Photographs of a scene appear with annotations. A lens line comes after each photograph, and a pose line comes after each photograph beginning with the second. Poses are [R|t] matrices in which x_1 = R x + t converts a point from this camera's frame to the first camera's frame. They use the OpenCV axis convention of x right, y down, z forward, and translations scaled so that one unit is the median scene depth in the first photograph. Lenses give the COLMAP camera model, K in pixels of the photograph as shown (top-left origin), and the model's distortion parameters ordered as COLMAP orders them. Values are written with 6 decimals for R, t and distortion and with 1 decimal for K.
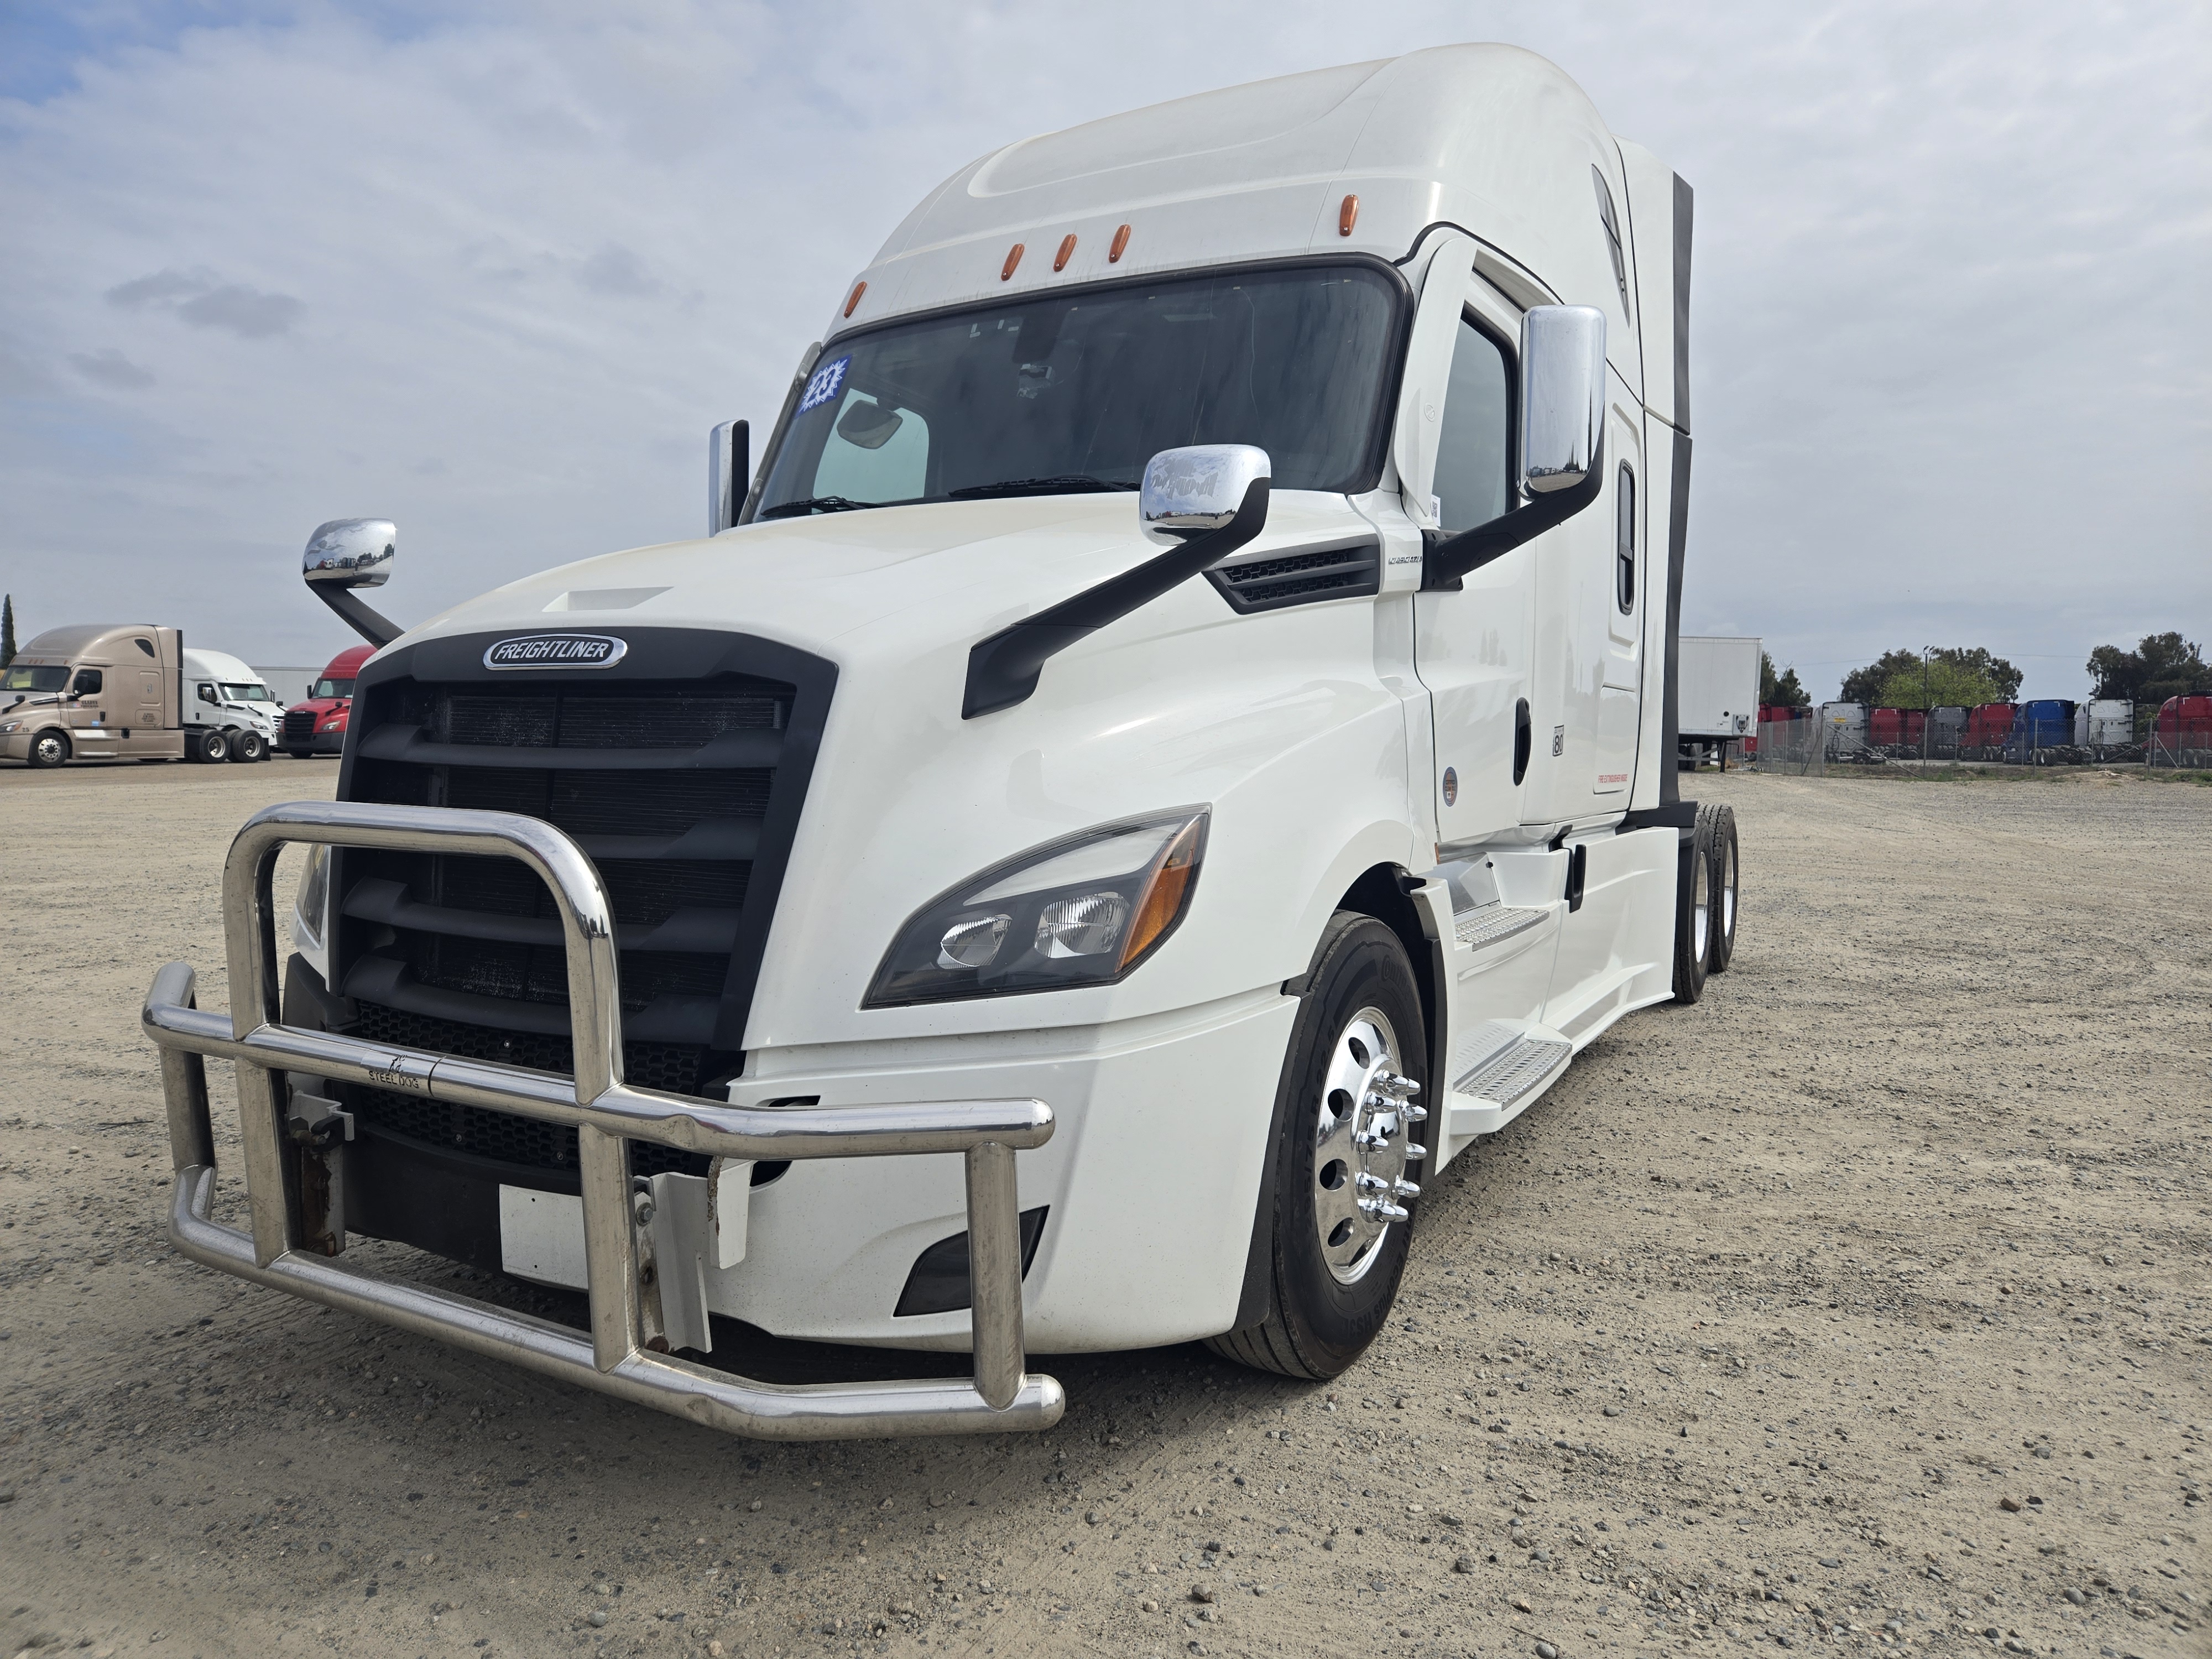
lens RADIAL K [[1479.8, 0, 1096.7], [0, 1479.8, 830.3], [0, 0, 1]] dist [0.069845, -0.051259]
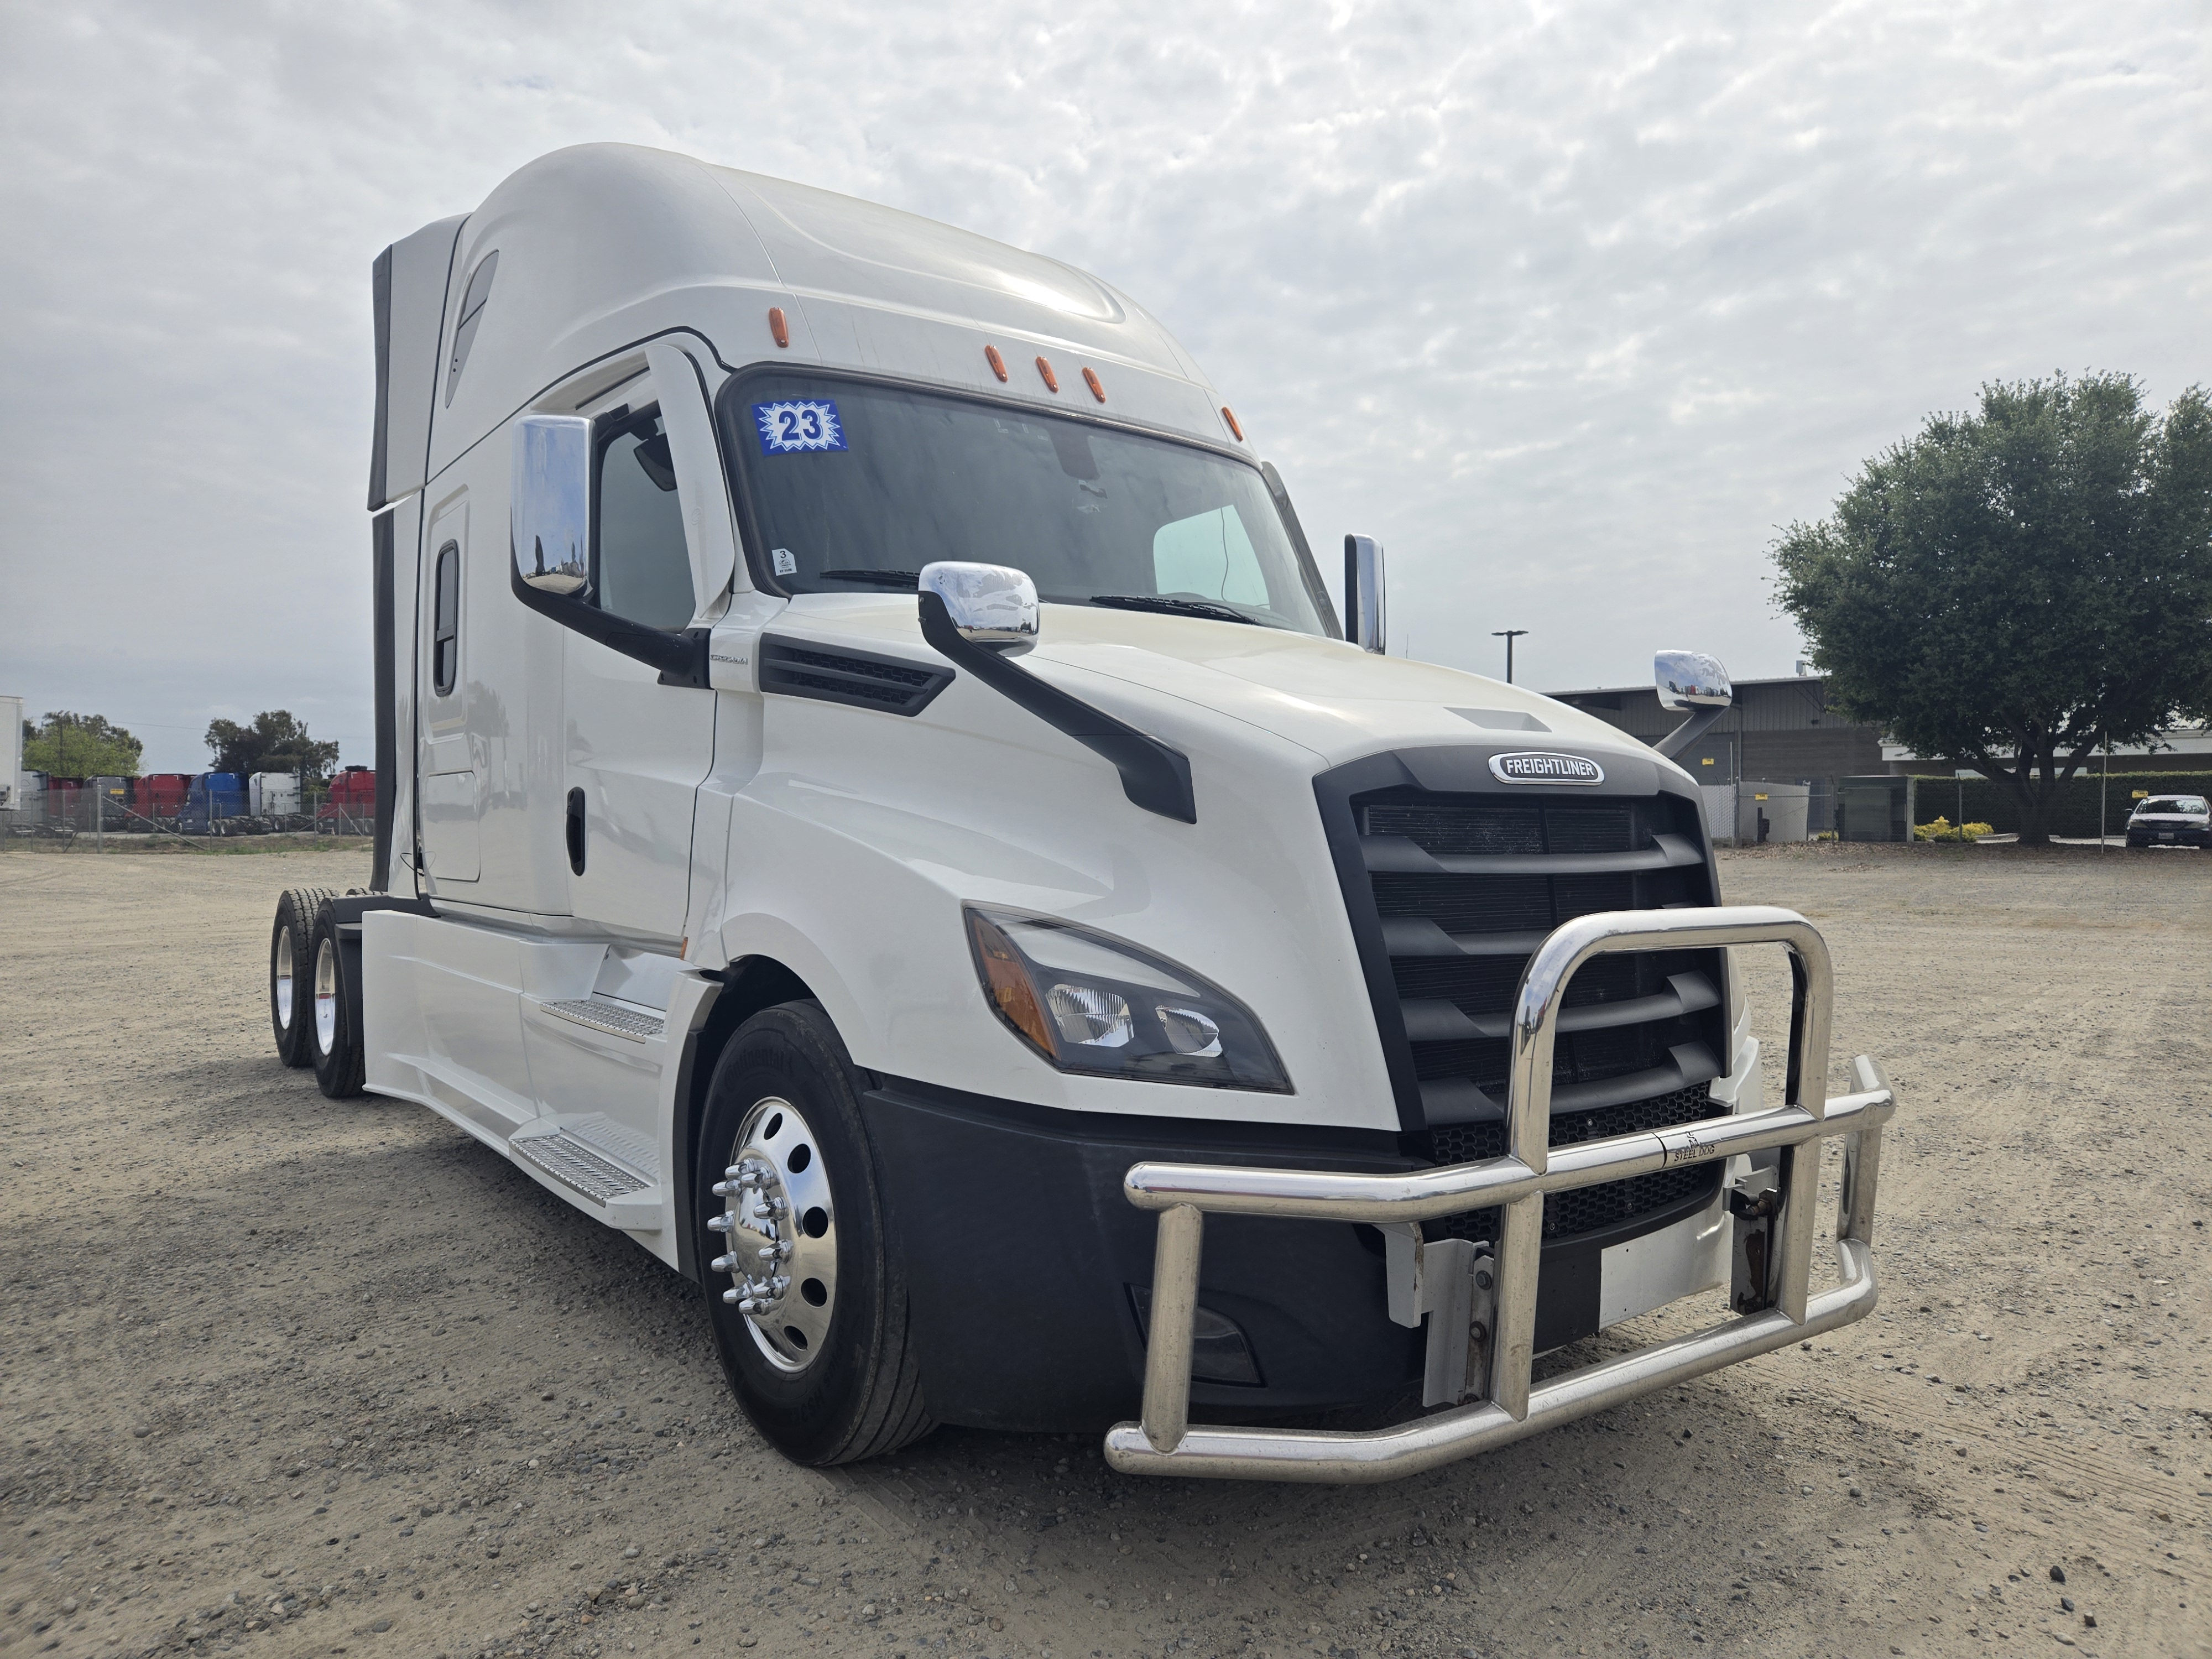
lens RADIAL K [[1479.8, 0, 1124.4], [0, 1479.8, 849.2], [0, 0, 1]] dist [0.069845, -0.051259]
pose [[0.413384, -0.028091, 0.910124, -0.722895], [0.058570, 0.998274, 0.004209, -0.039618], [-0.908671, 0.051565, 0.414316, 0.397858]]
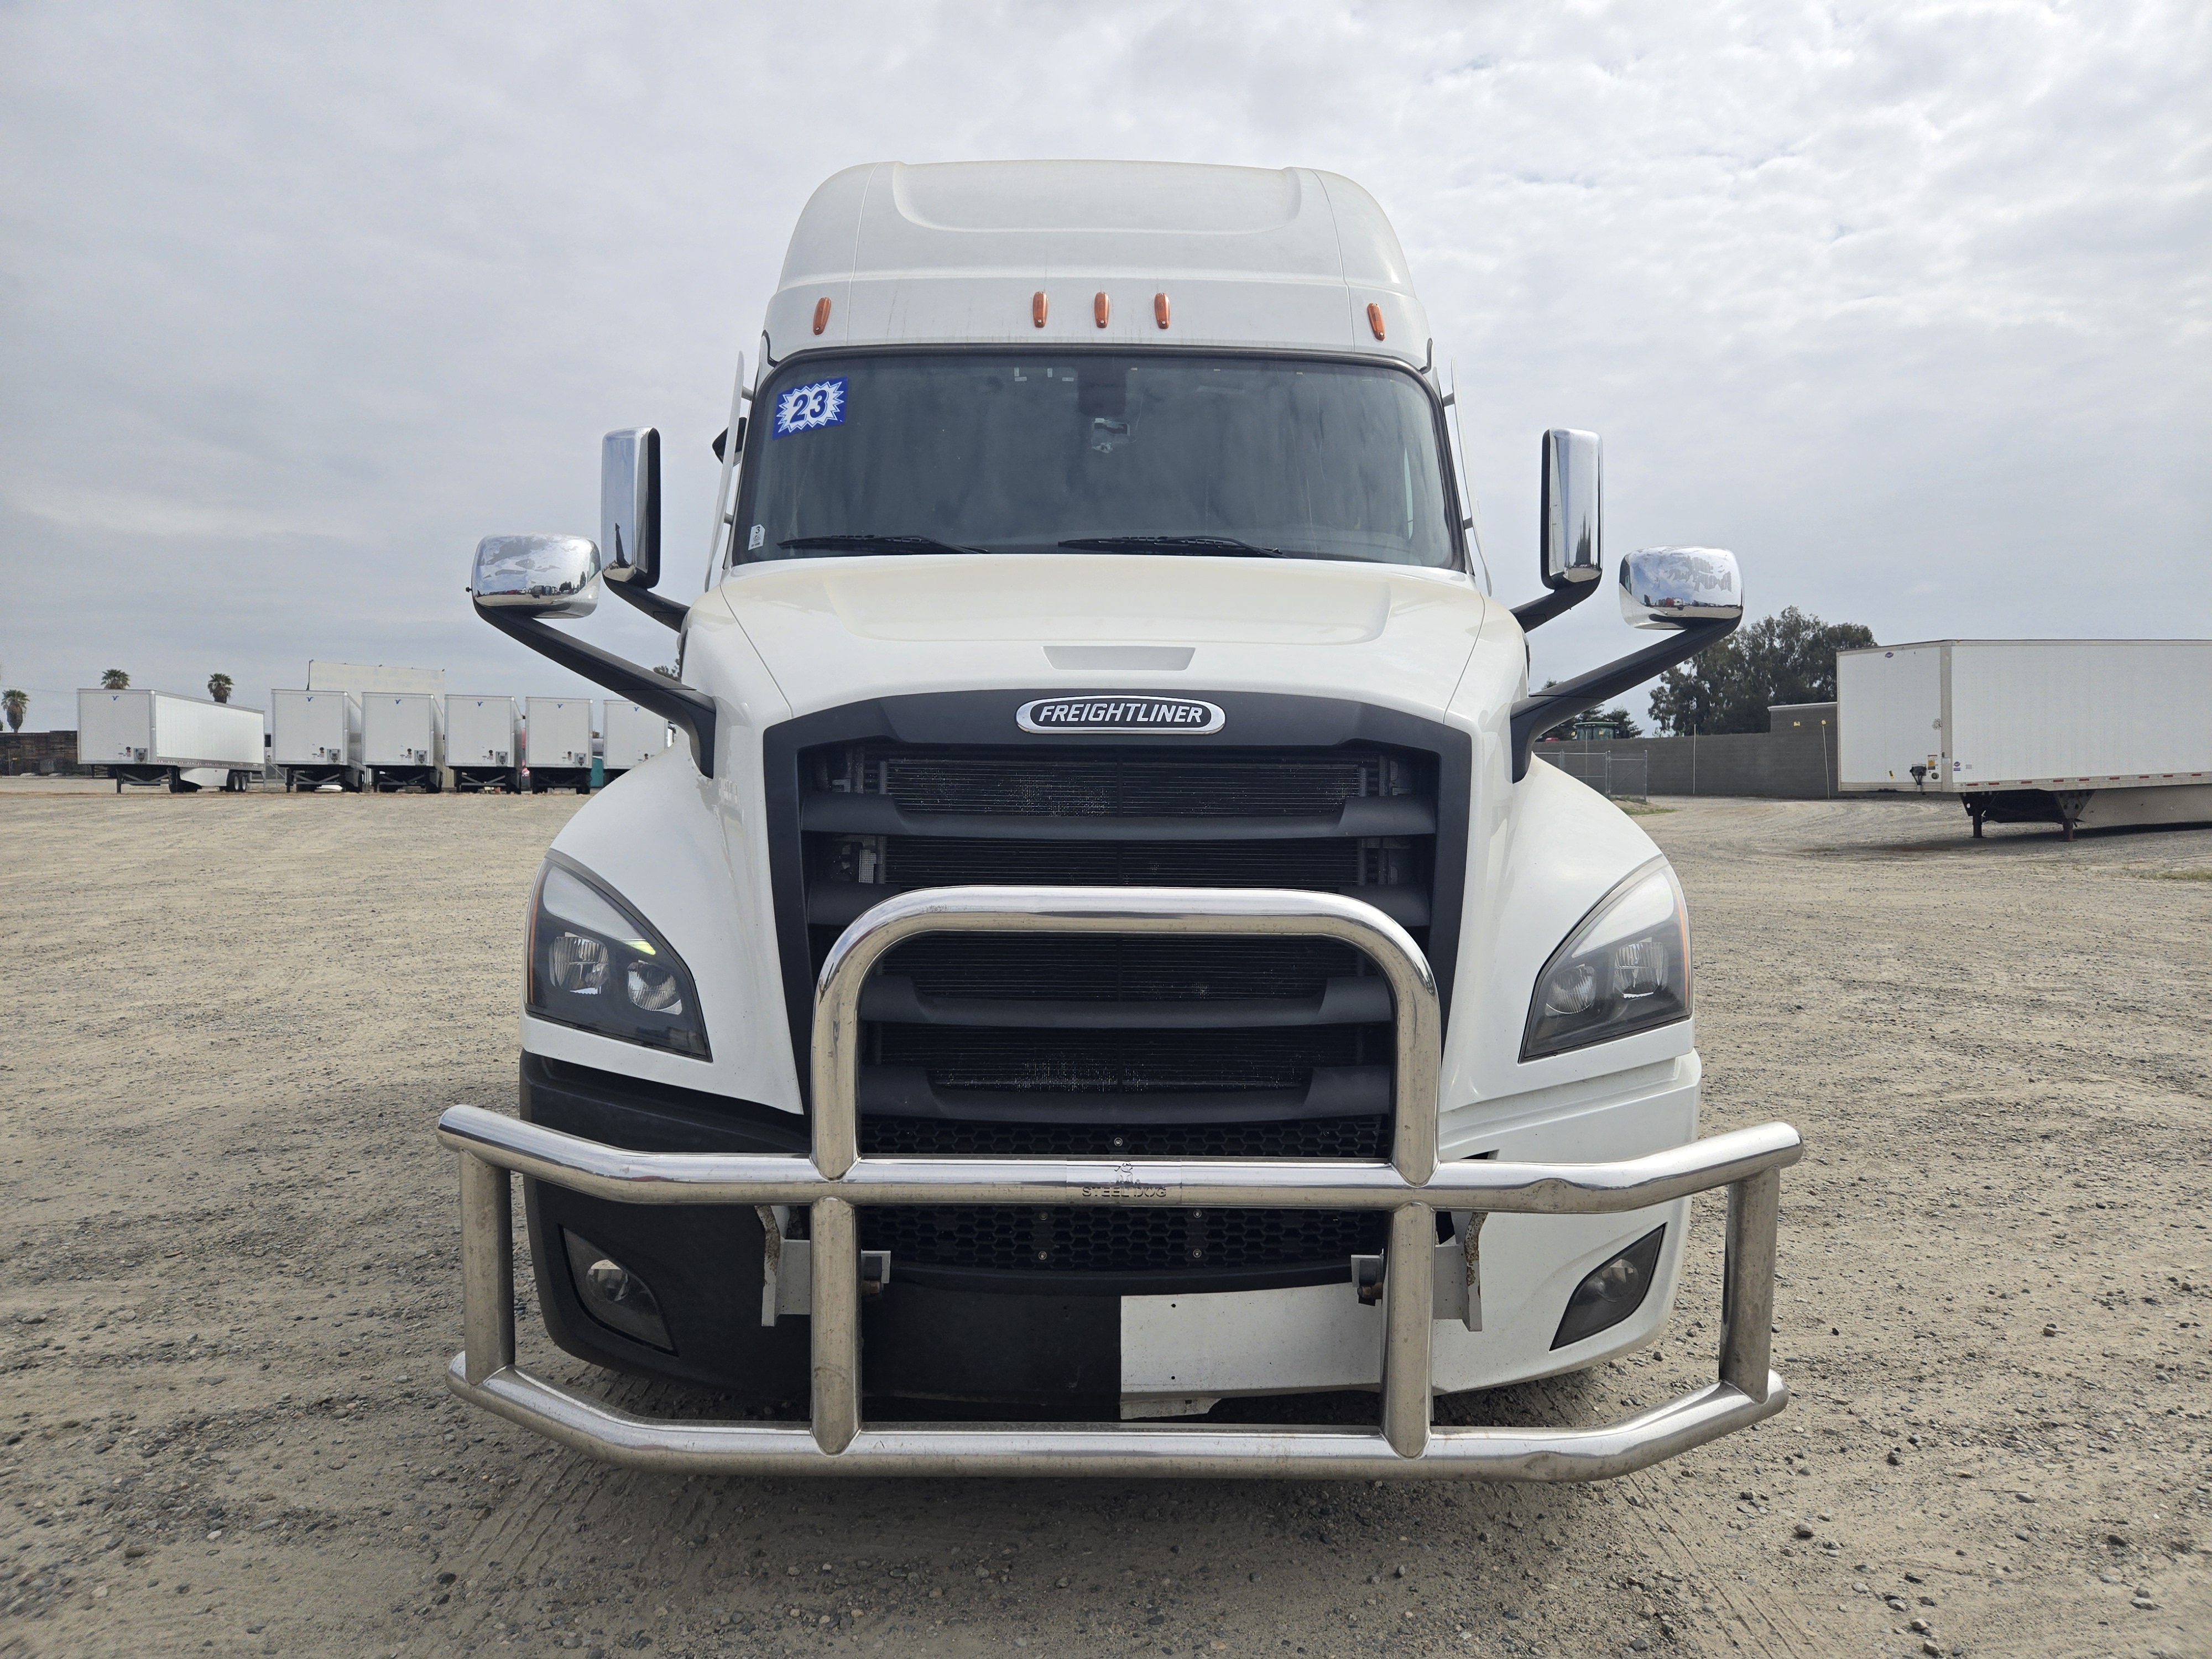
lens RADIAL K [[1479.8, 0, 1107.4], [0, 1479.8, 836.5], [0, 0, 1]] dist [0.069845, -0.051259]
pose [[0.863166, -0.027905, 0.504149, -0.401822], [0.035032, 0.999375, -0.004663, -0.019199], [-0.503704, 0.021686, 0.863604, 0.100188]]
